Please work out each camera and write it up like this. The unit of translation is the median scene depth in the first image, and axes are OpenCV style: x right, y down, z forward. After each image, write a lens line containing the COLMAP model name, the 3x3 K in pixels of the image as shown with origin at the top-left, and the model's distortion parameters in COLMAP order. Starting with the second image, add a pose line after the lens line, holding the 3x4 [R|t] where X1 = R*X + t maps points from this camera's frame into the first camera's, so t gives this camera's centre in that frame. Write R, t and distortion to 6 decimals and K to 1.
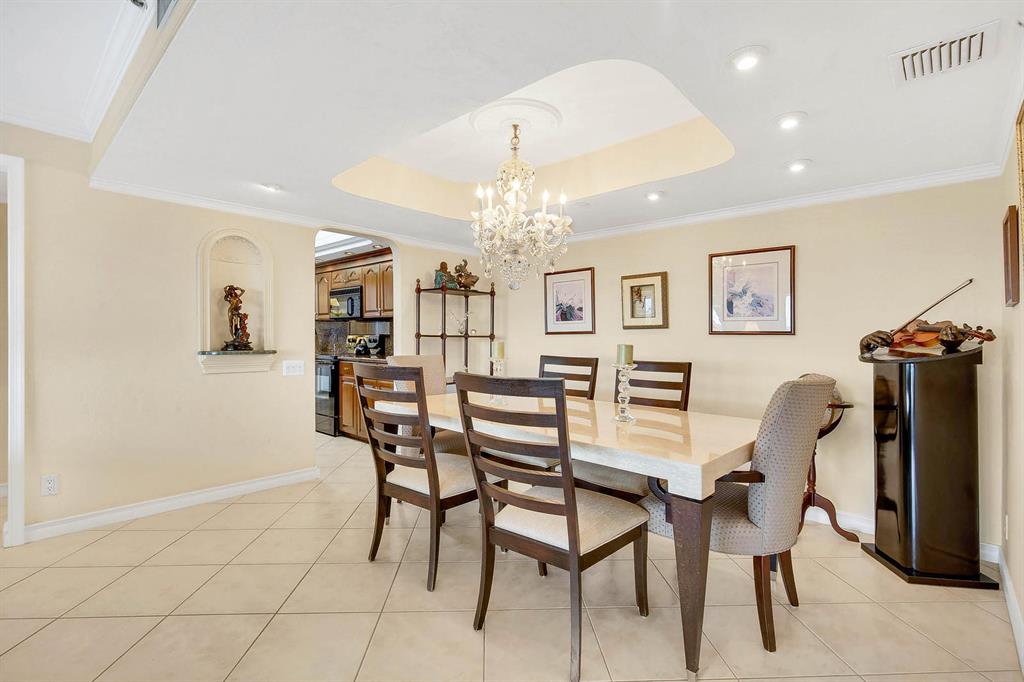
lens RADIAL K [[474.0, 0, 513.1], [0, 474.0, 337.9], [0, 0, 1]] dist [-0.011787, 0.000338]
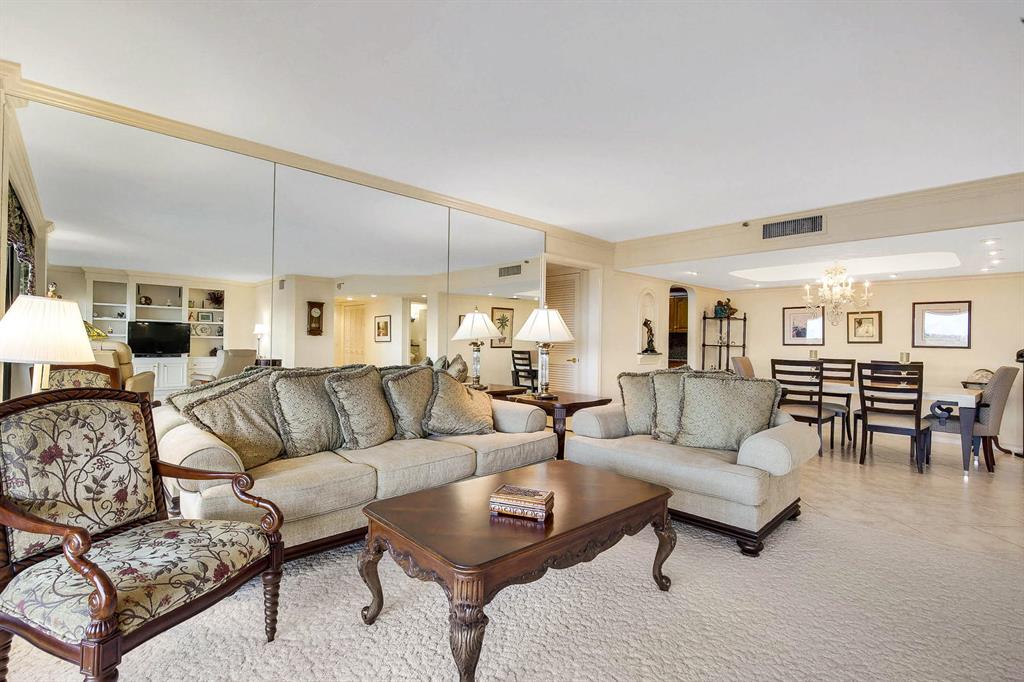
lens RADIAL K [[474.0, 0, 510.2], [0, 474.0, 338.1], [0, 0, 1]] dist [-0.011787, 0.000338]
pose [[0.994656, 0.009736, -0.102789, -0.810949], [-0.010765, 0.999897, -0.009465, -0.008245], [0.102686, 0.010521, 0.994658, -0.815755]]
